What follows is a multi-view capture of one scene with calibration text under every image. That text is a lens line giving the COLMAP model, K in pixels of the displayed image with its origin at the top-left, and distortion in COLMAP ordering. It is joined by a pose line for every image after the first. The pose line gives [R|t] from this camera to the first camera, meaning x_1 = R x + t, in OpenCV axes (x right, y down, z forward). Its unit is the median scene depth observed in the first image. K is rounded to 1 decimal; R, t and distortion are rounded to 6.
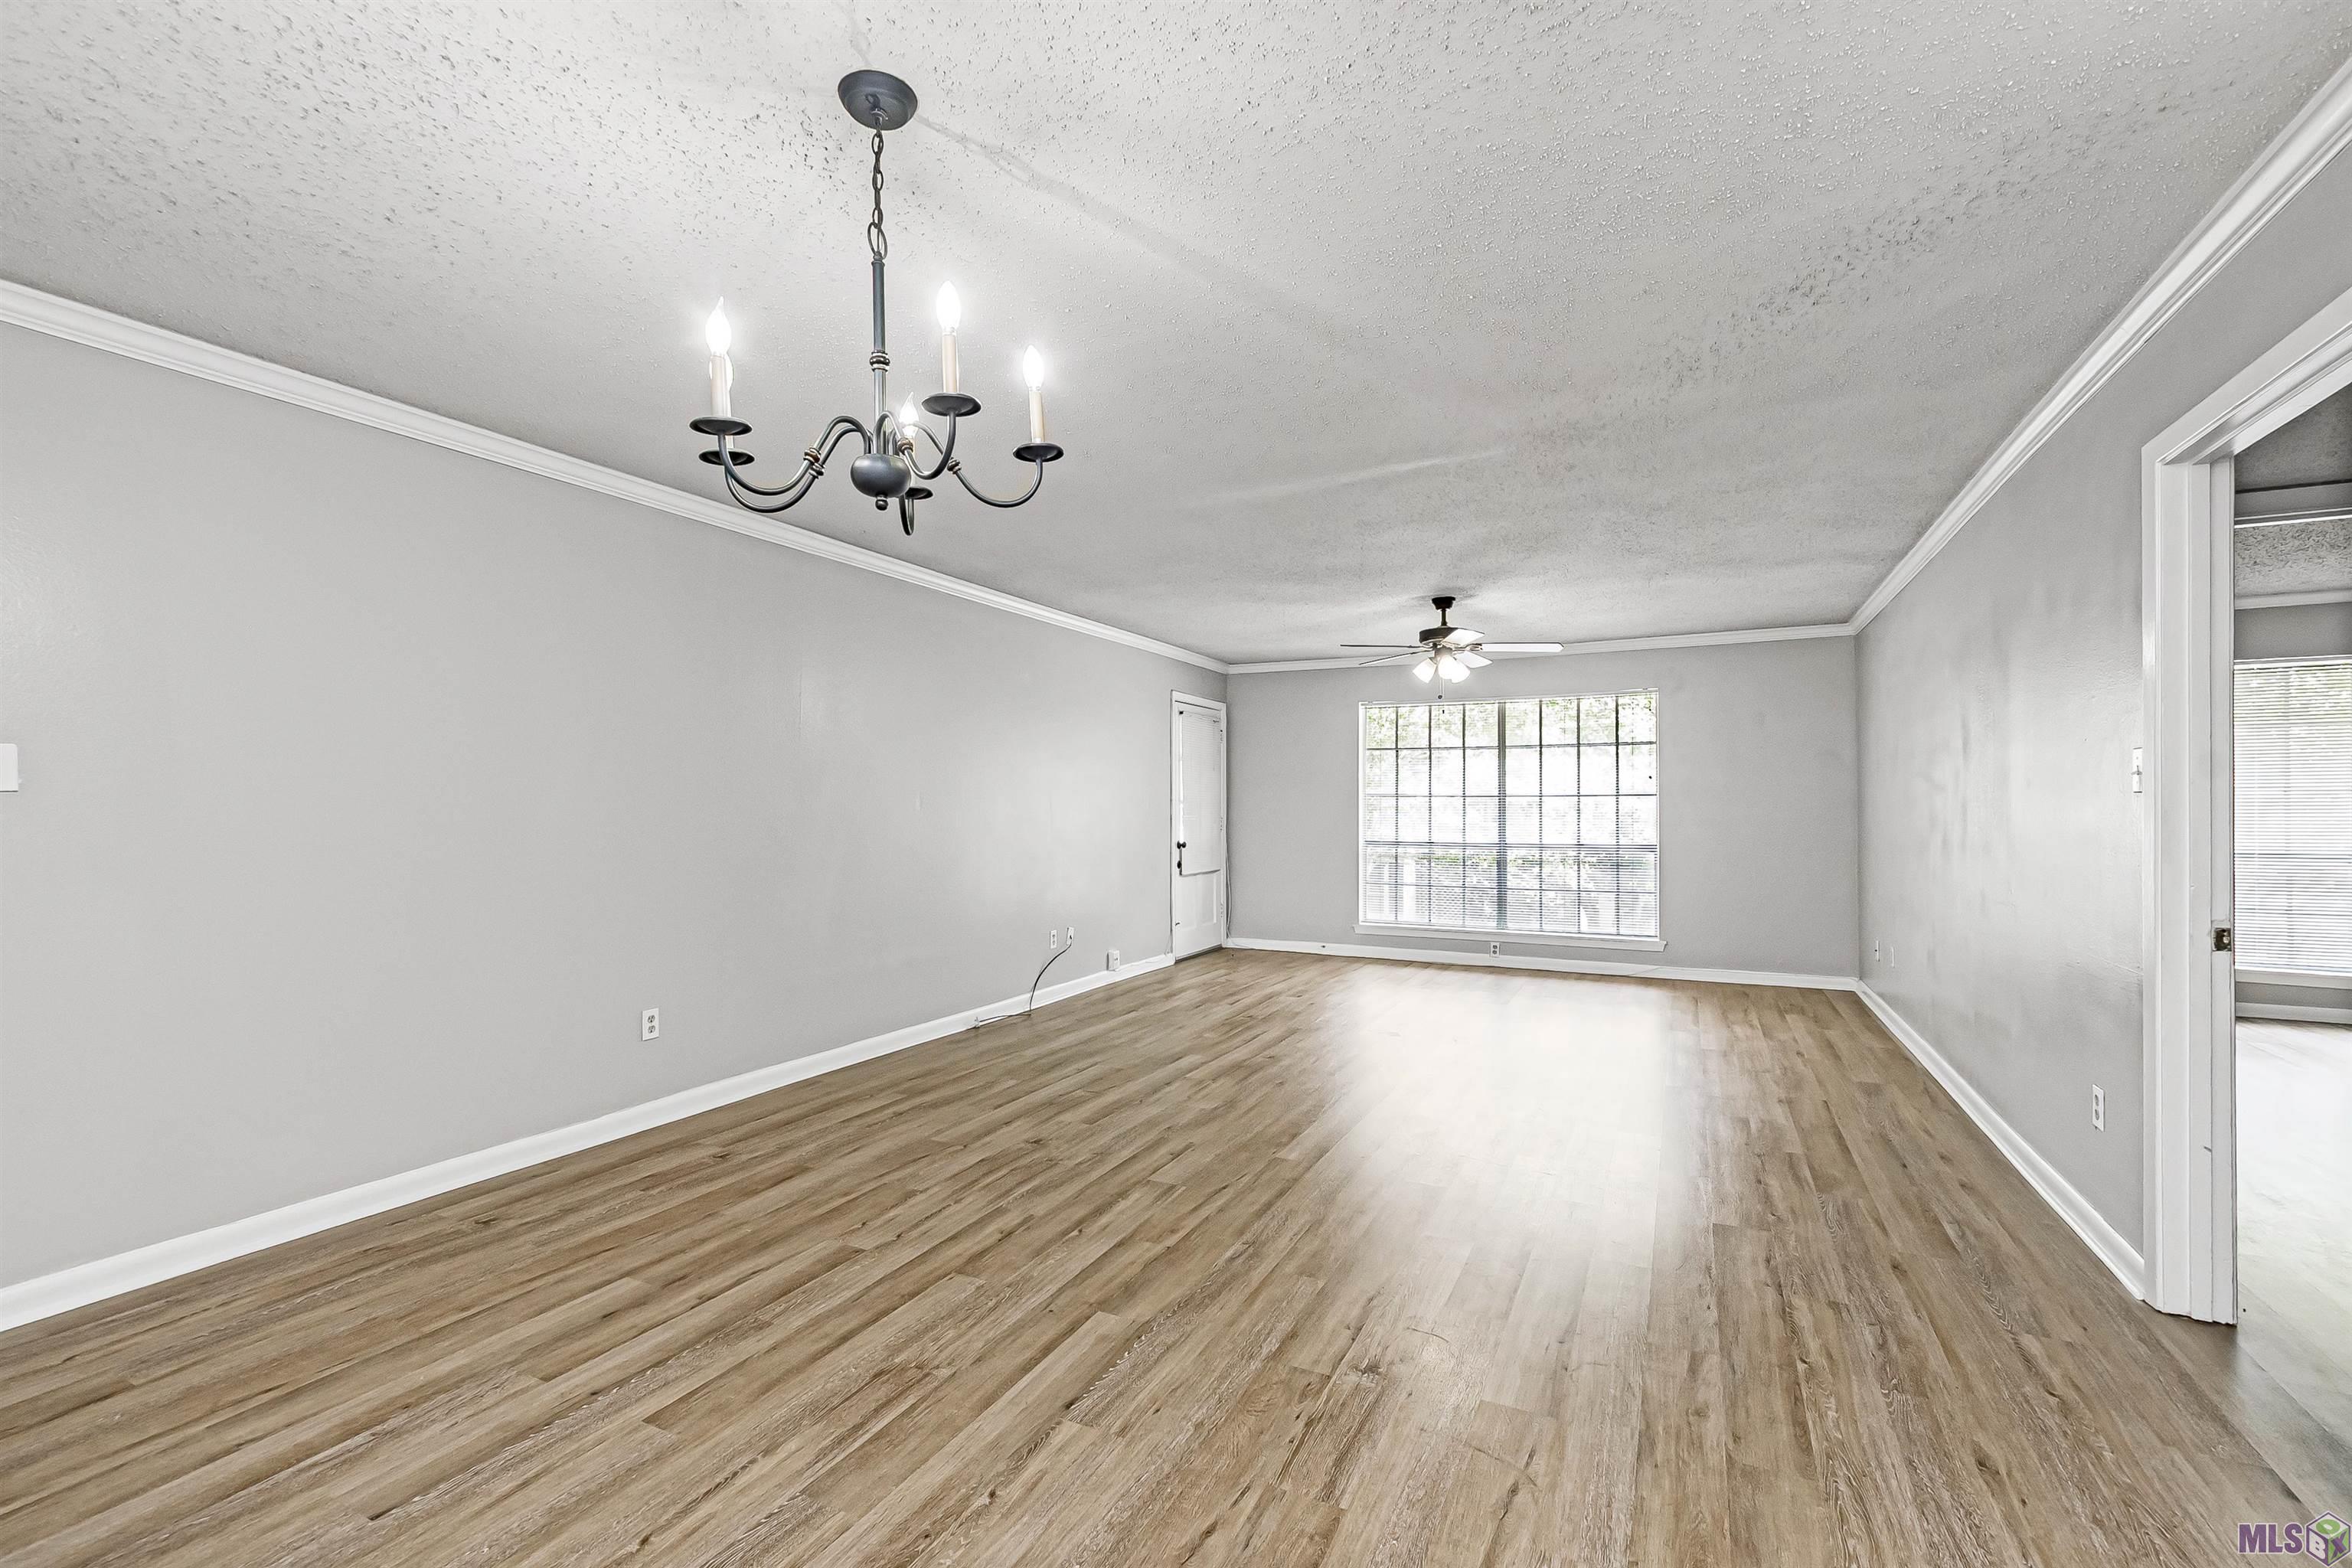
lens RADIAL K [[1049.1, 0, 1176.0], [0, 1049.1, 784.0], [0, 0, 1]] dist [-0.002486, 0.000052]
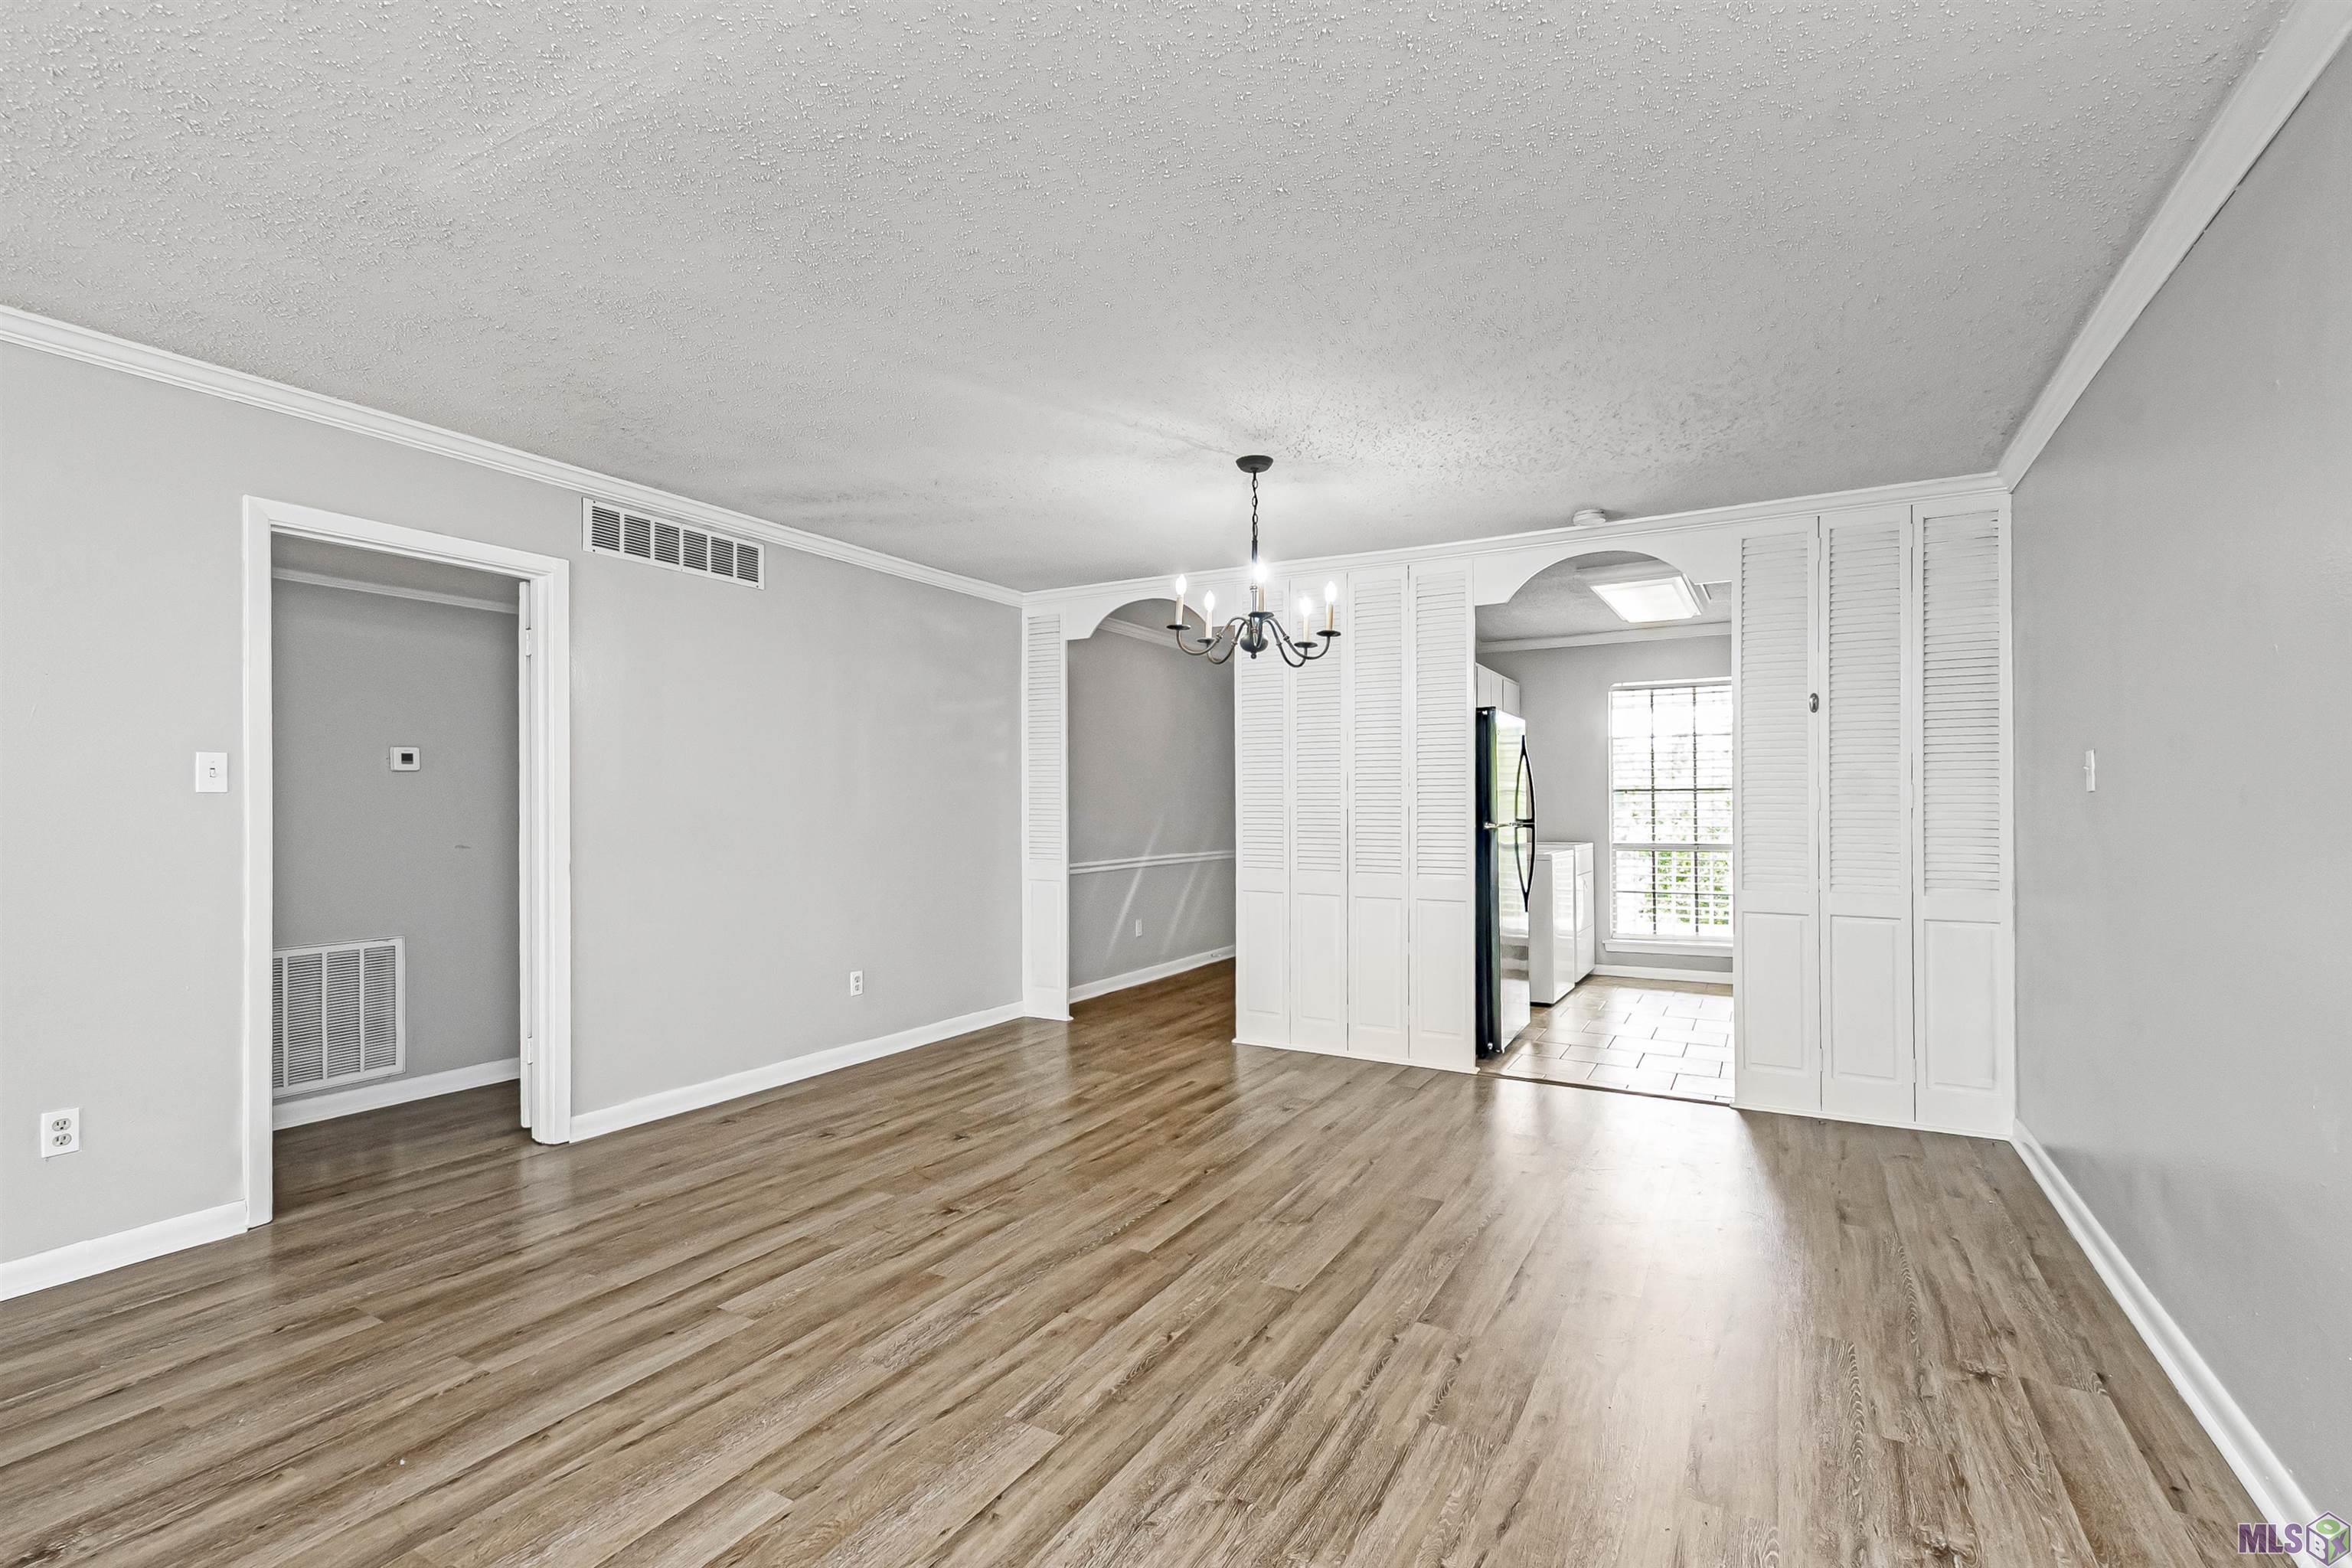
lens RADIAL K [[1049.1, 0, 1176.0], [0, 1049.1, 784.0], [0, 0, 1]] dist [-0.002486, 0.000052]
pose [[-0.998620, -0.000177, 0.052519, -0.154144], [-0.002020, 0.999384, -0.035026, 0.037930], [-0.052481, -0.035084, -0.998005, 2.021285]]
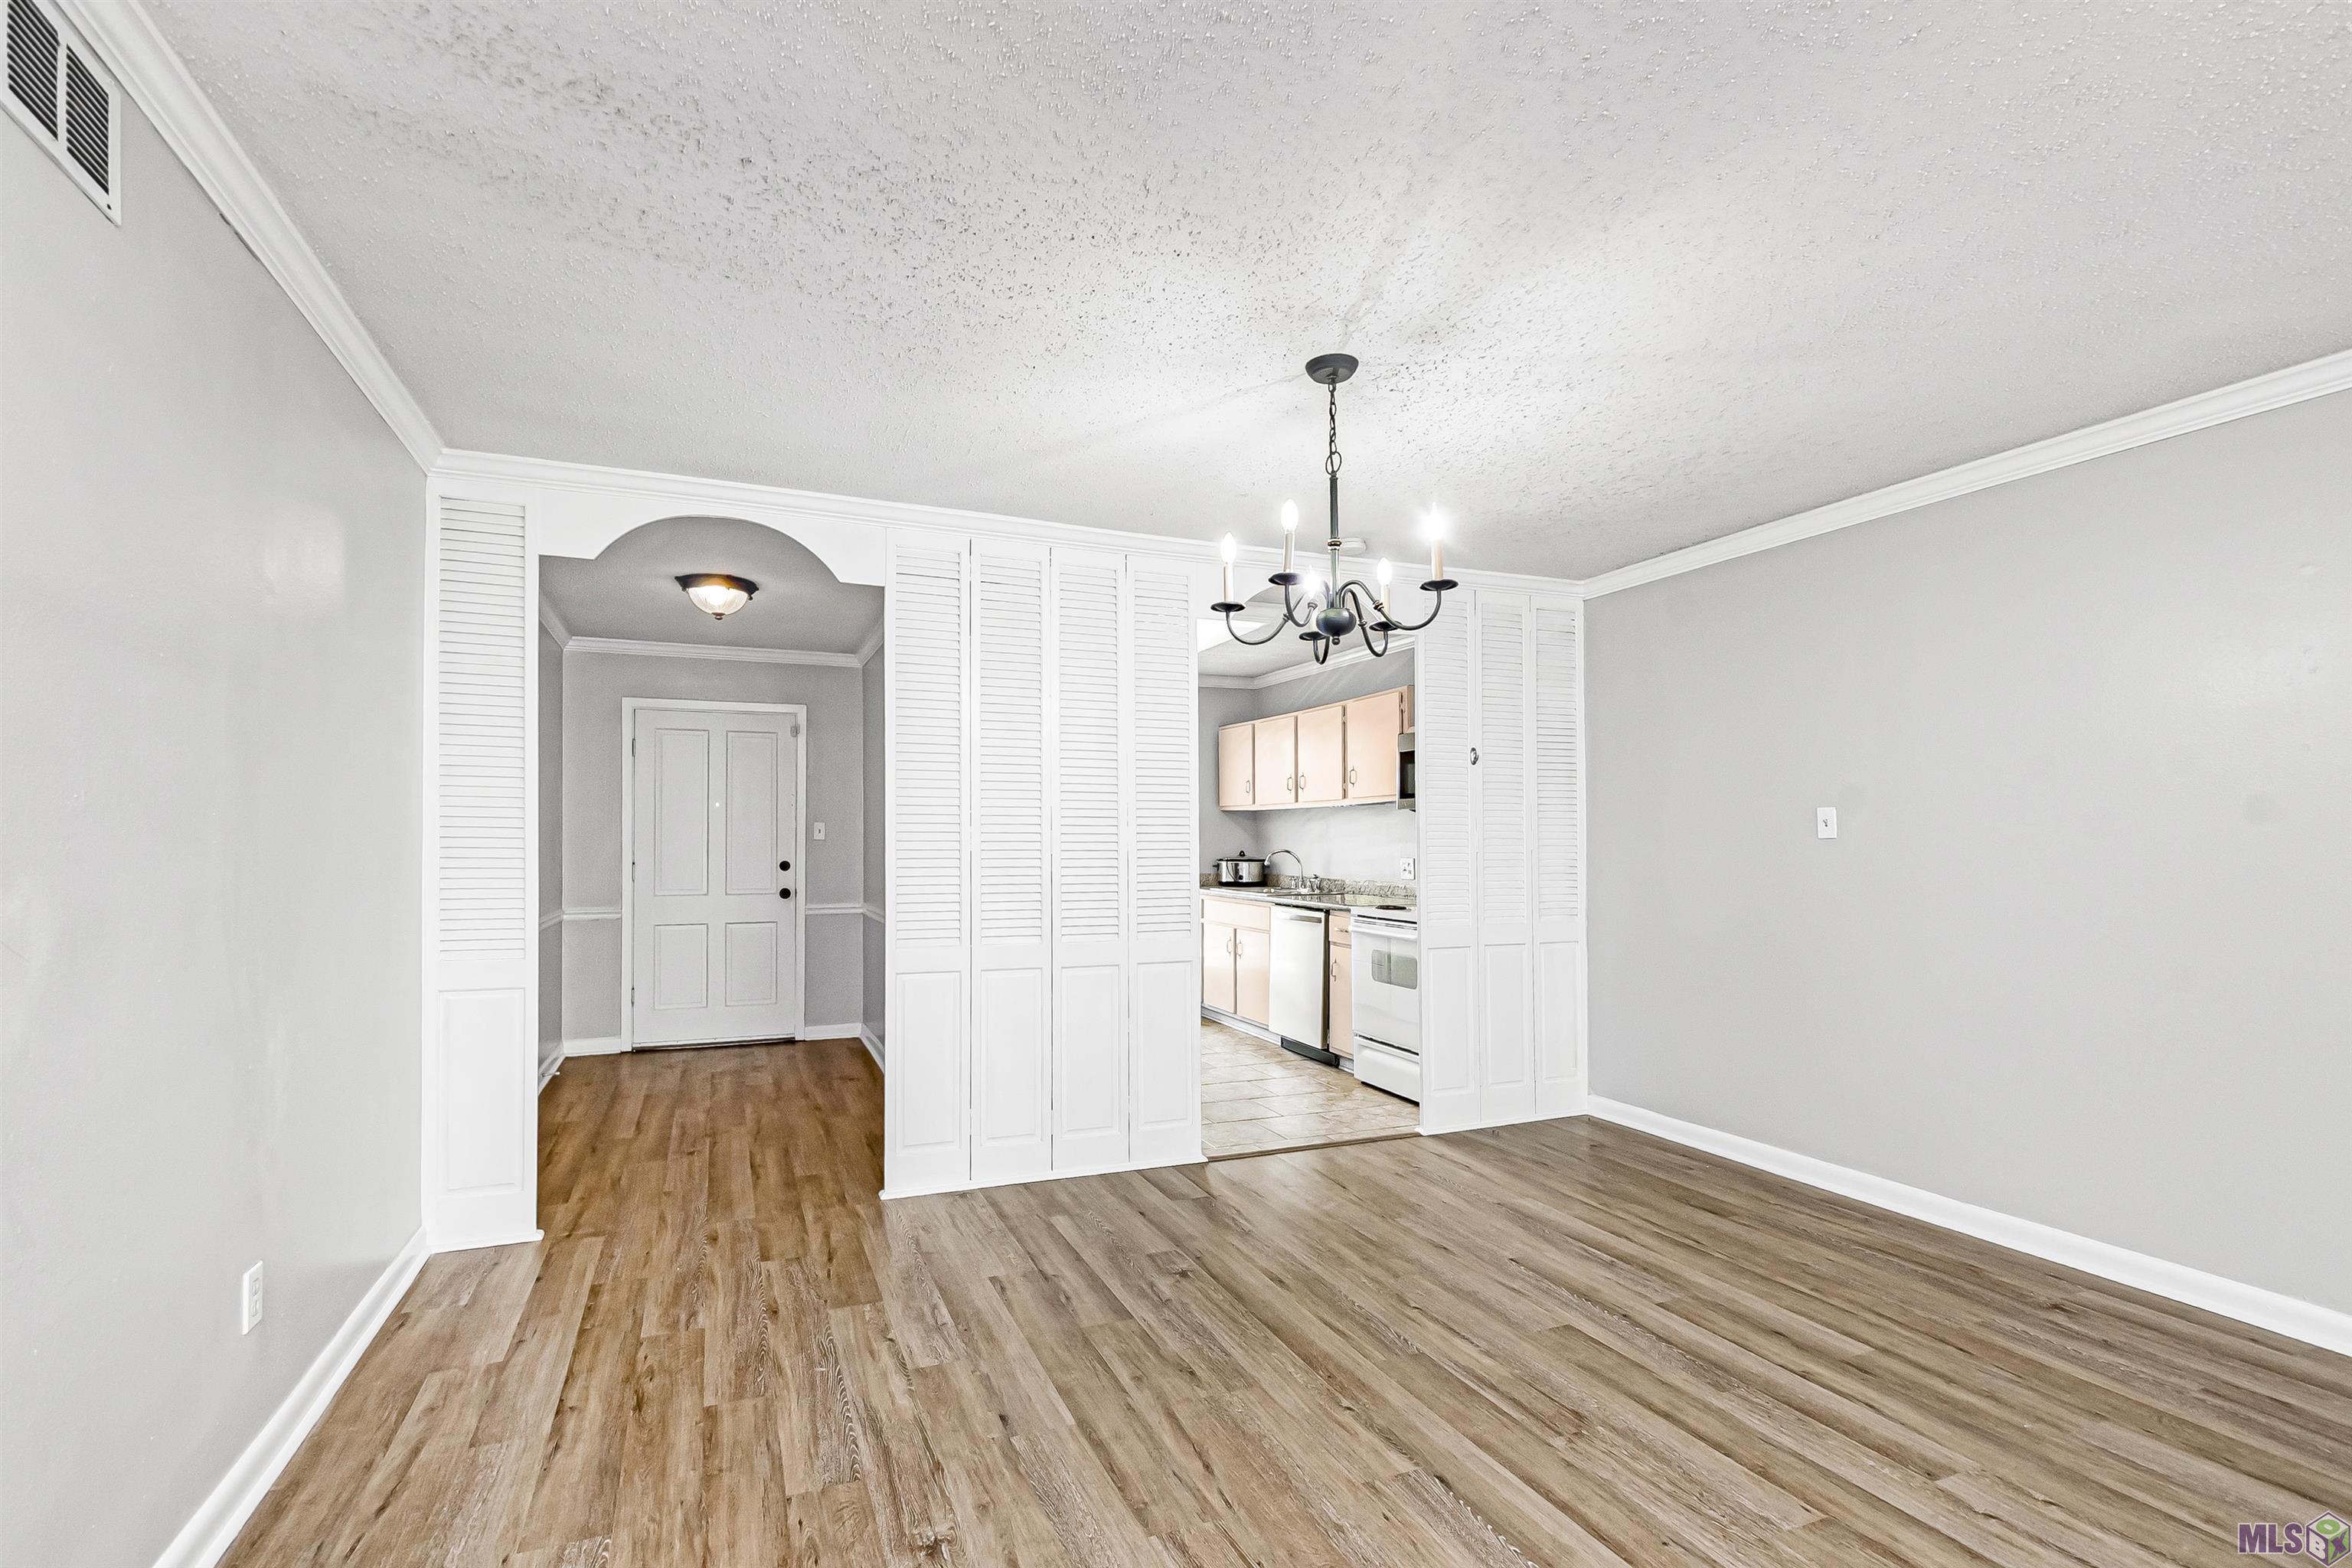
lens RADIAL K [[1049.7, 0, 1133.4], [0, 1049.7, 828.7], [0, 0, 1]] dist [-0.001667, 0.000146]
pose [[-0.666533, -0.007197, -0.745441, 0.649468], [0.010111, 0.999774, -0.018694, 0.007712], [0.745407, -0.019998, -0.666309, 1.157457]]
